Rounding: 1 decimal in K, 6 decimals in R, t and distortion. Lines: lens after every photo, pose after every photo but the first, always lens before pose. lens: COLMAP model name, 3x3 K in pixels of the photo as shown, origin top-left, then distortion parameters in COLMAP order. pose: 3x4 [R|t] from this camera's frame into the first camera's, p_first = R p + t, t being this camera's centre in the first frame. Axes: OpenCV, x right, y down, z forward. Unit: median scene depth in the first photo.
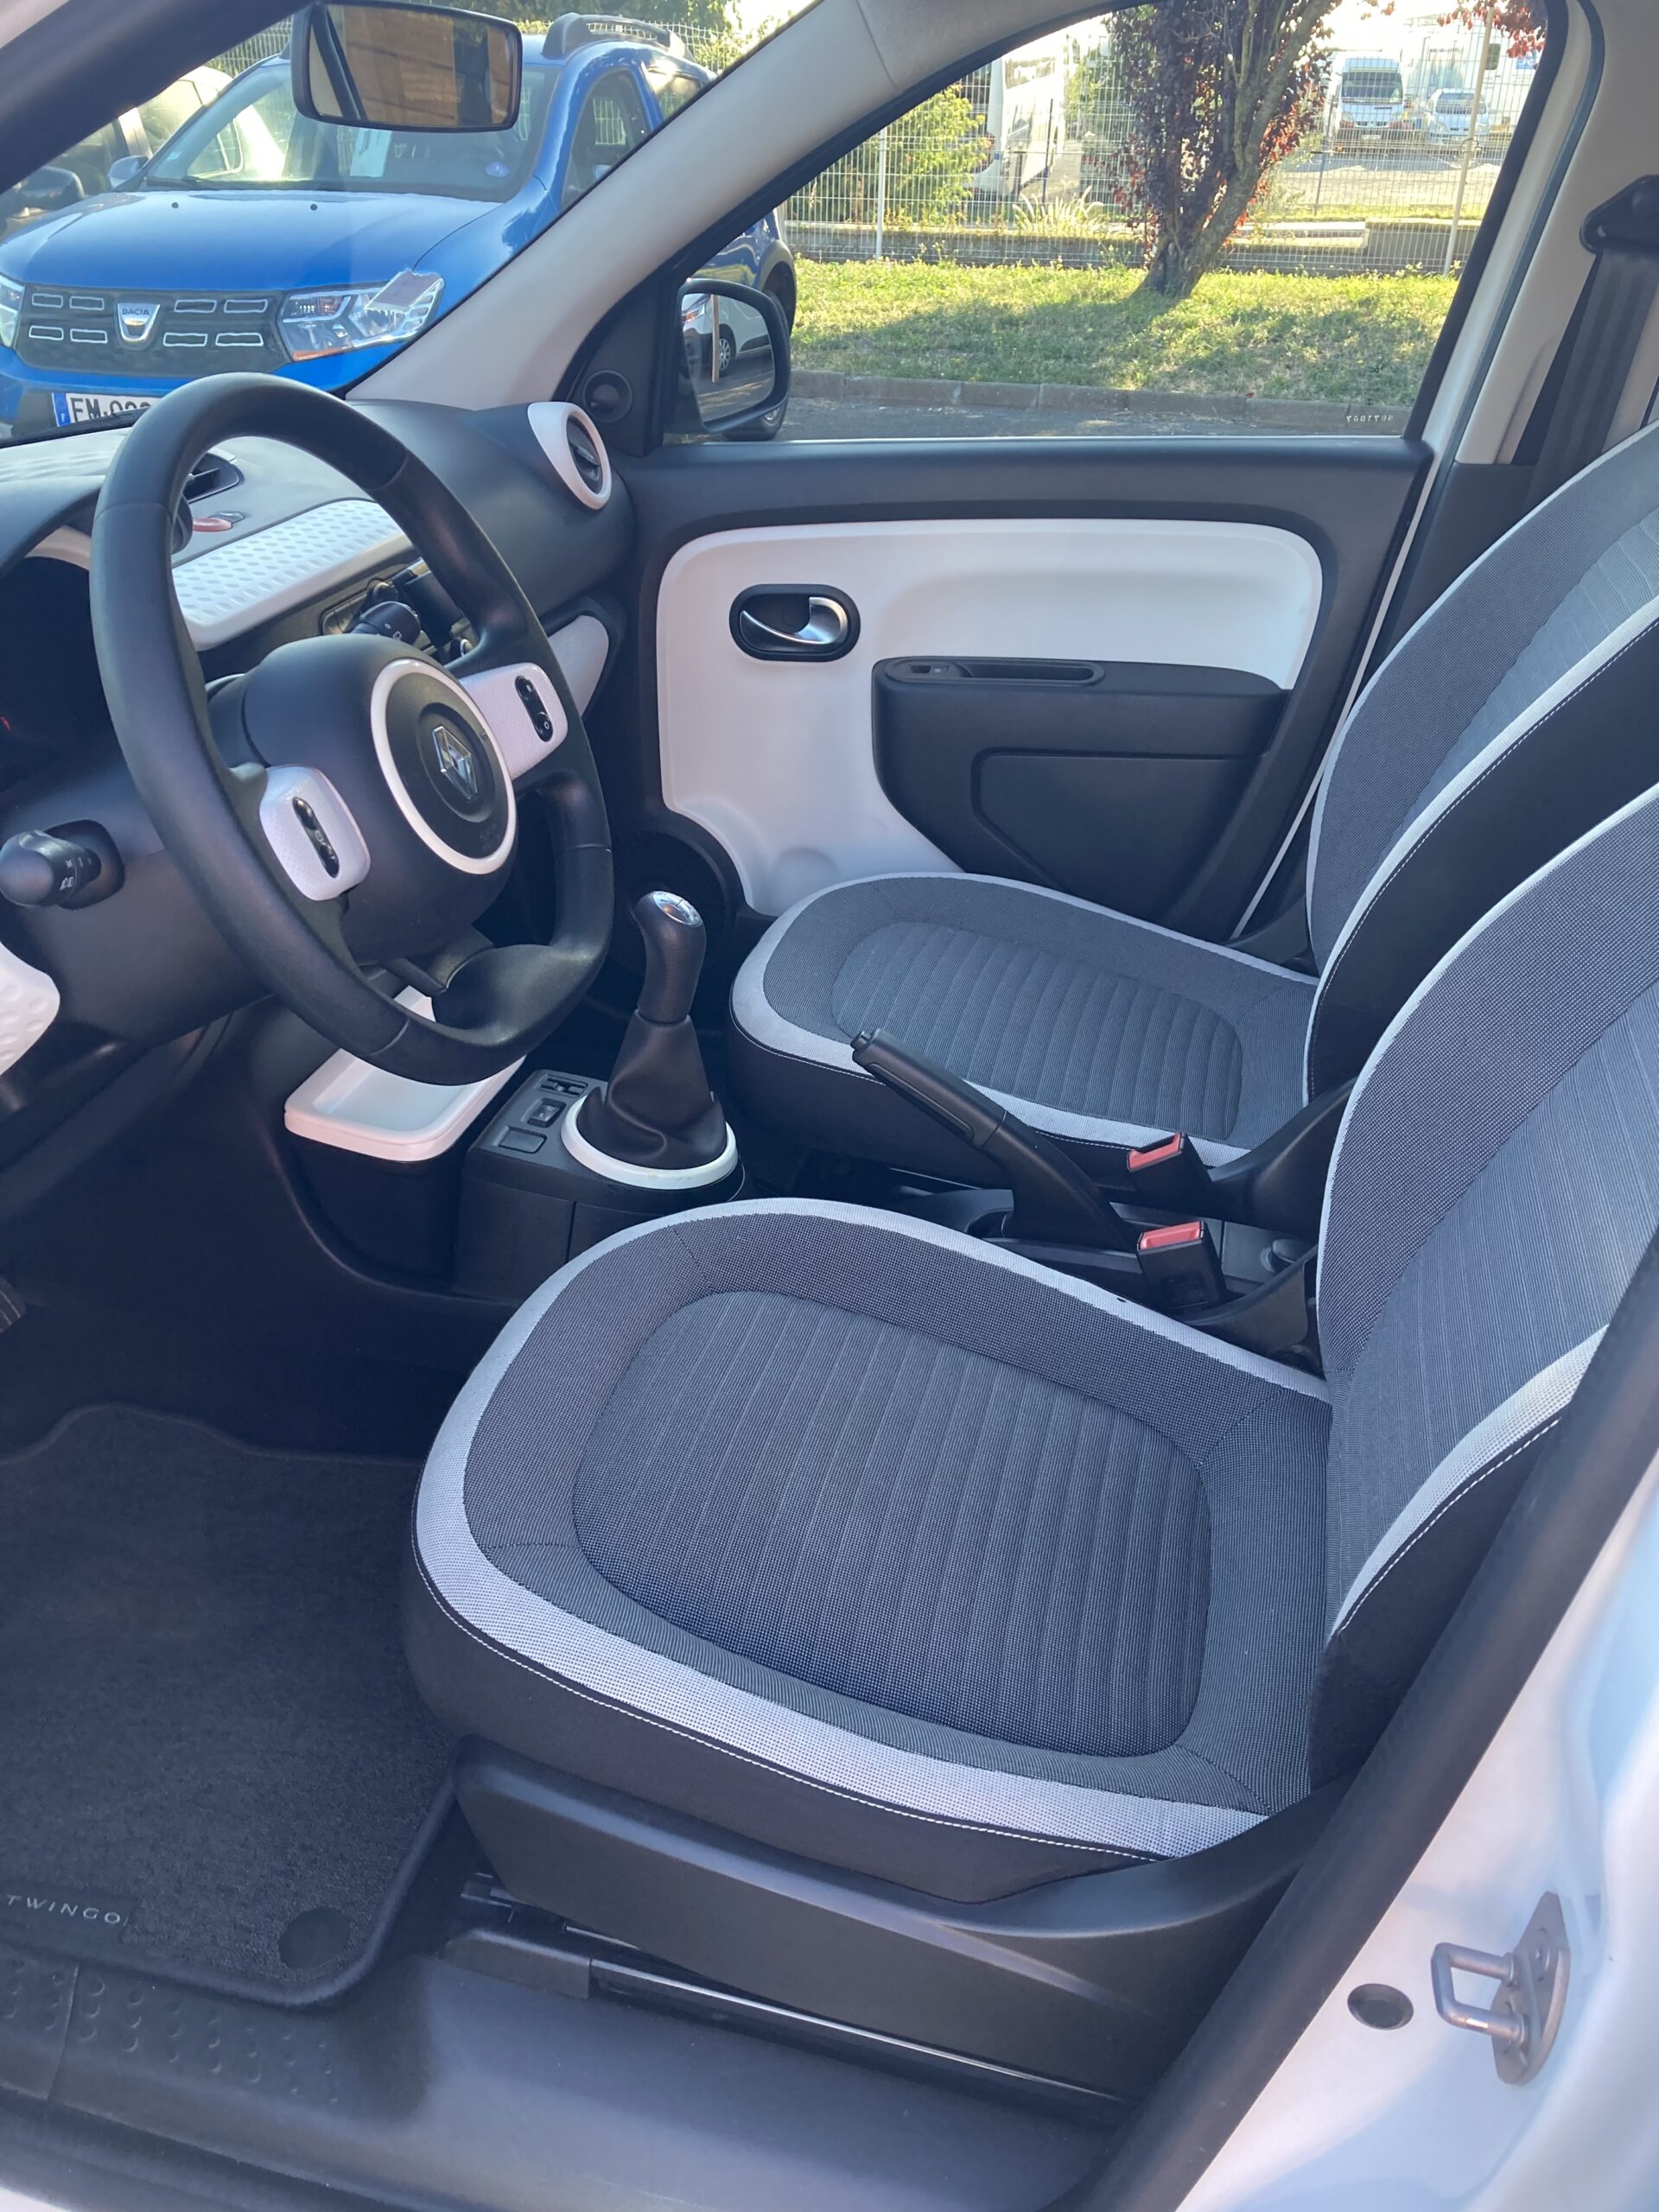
lens RADIAL K [[1787.0, 0, 829.5], [0, 1787.0, 1106.0], [0, 0, 1]] dist [-0.003062, -0.005843]
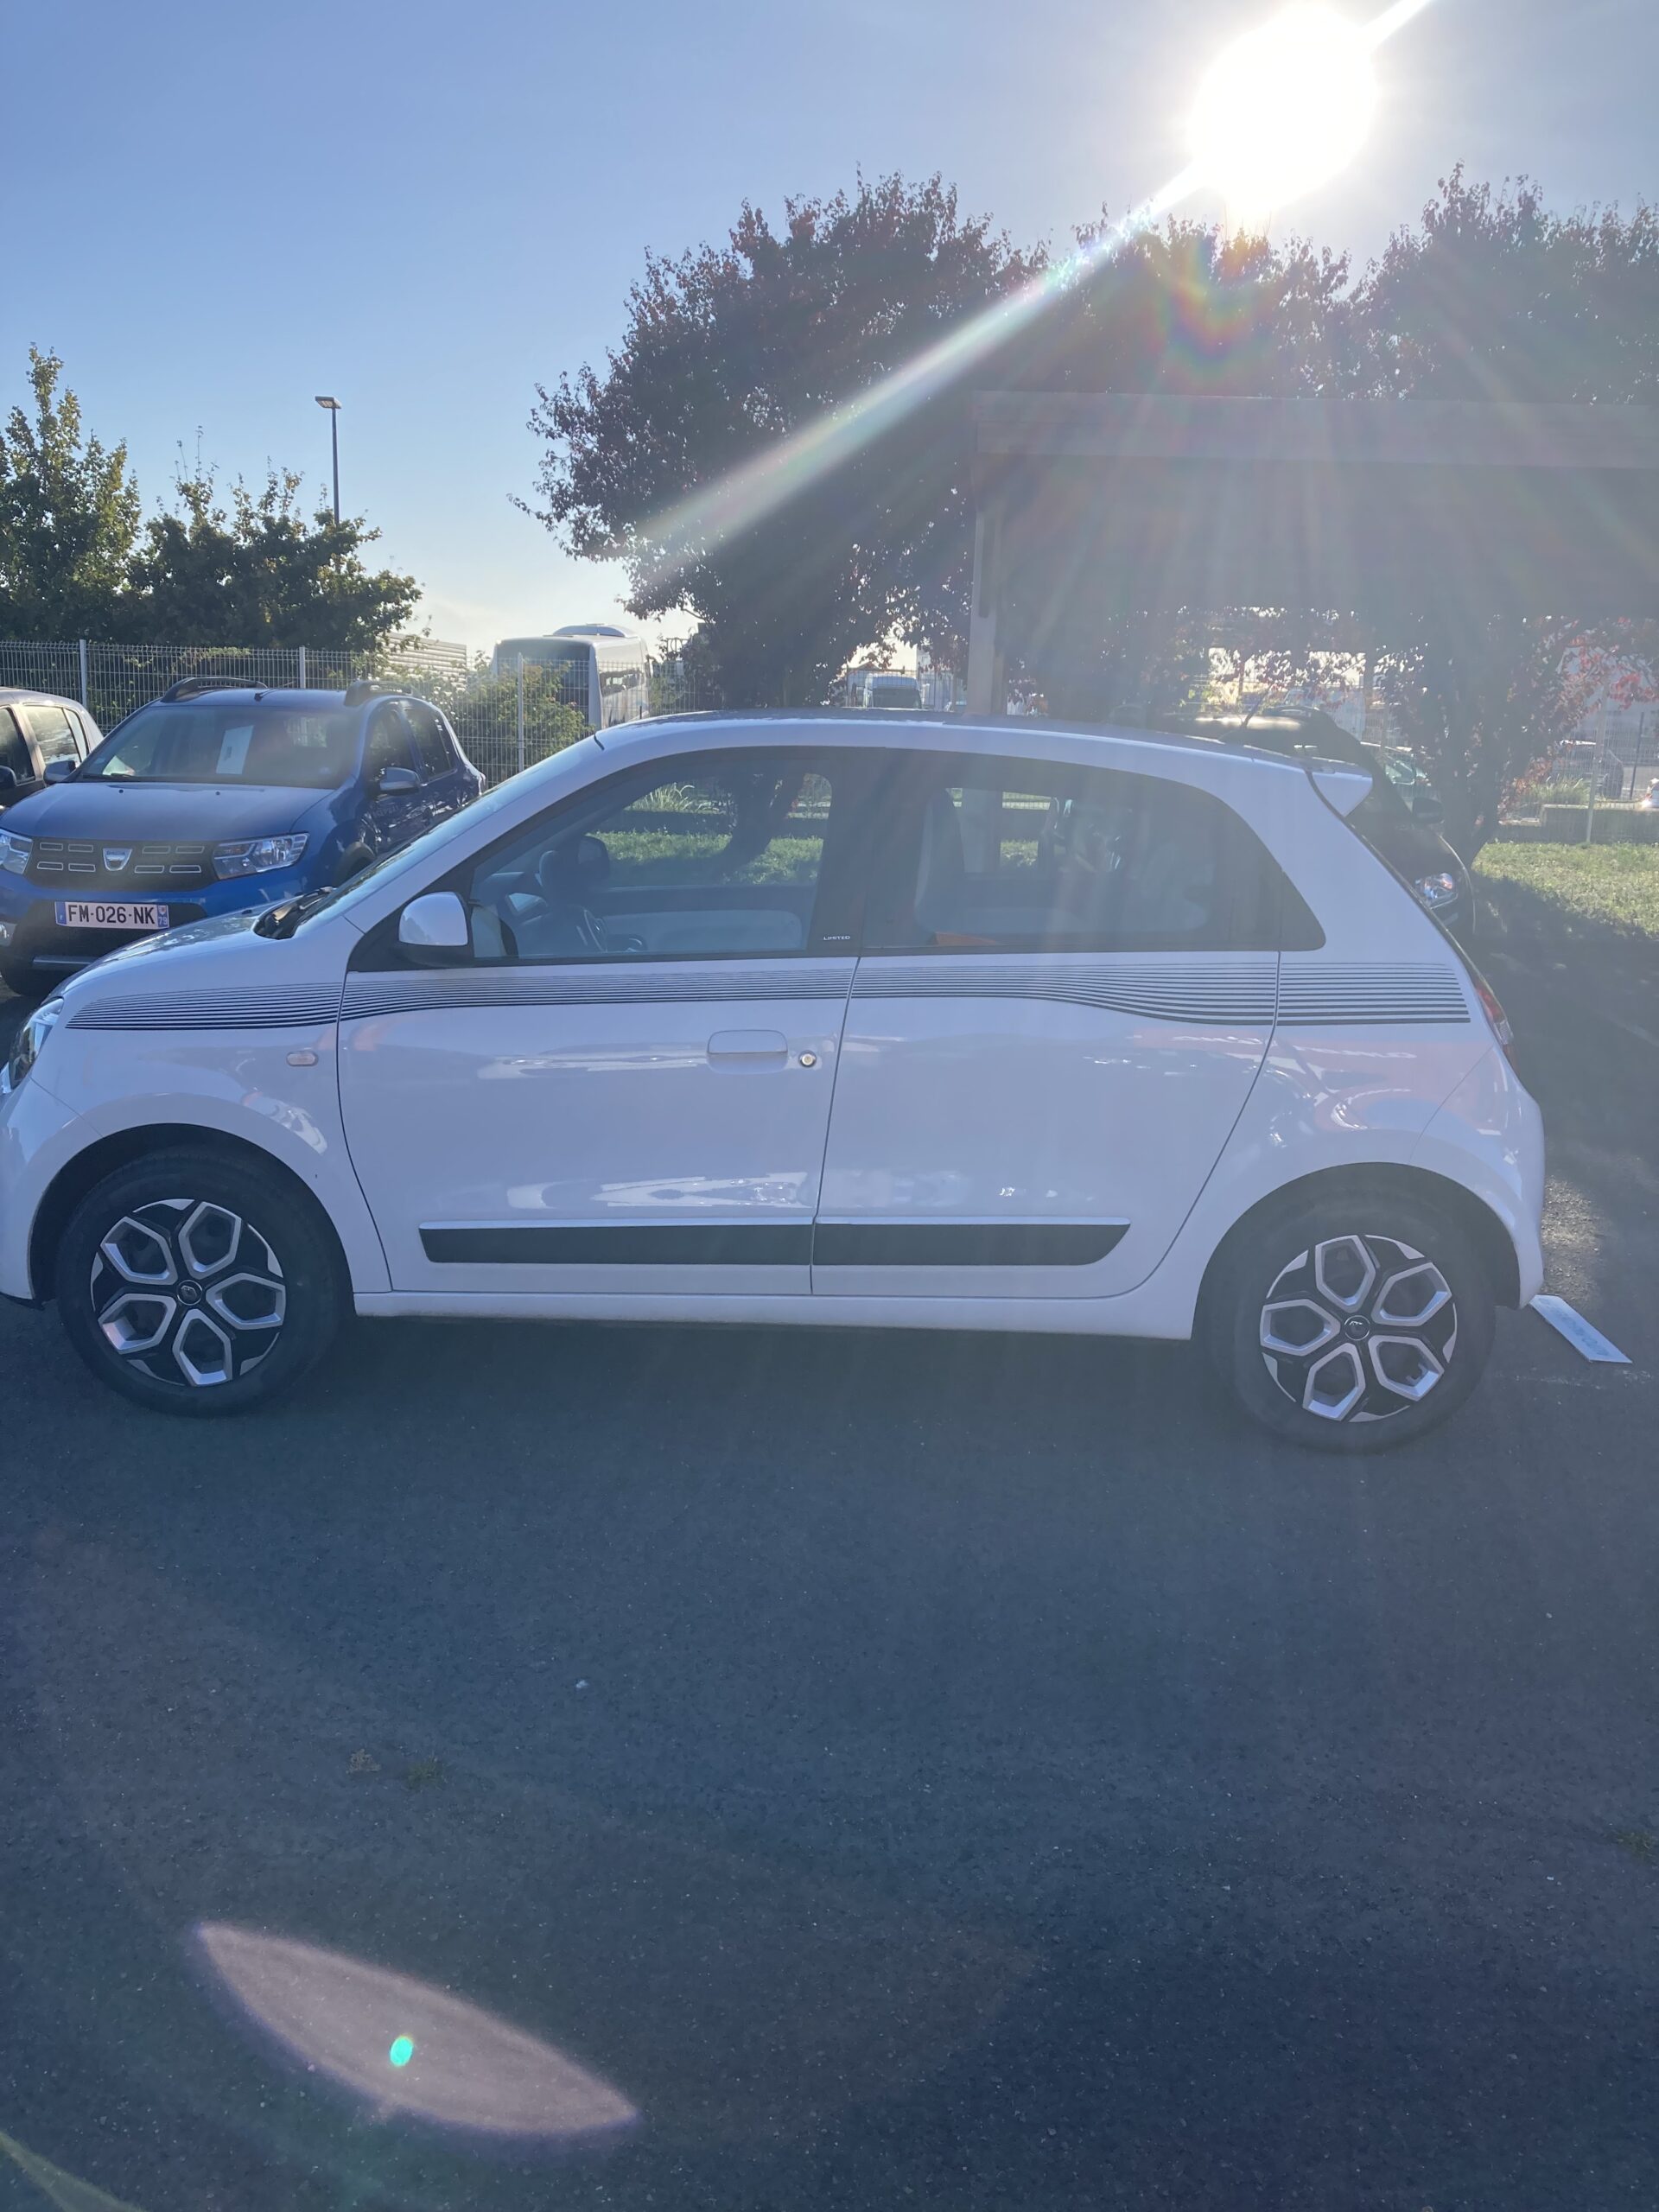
lens RADIAL K [[1787.0, 0, 829.5], [0, 1787.0, 1106.0], [0, 0, 1]] dist [-0.003062, -0.005843]
pose [[0.975874, -0.028282, 0.216497, -0.051693], [0.088839, 0.957216, -0.275401, 0.116931], [-0.199446, 0.287990, 0.936634, -0.243521]]
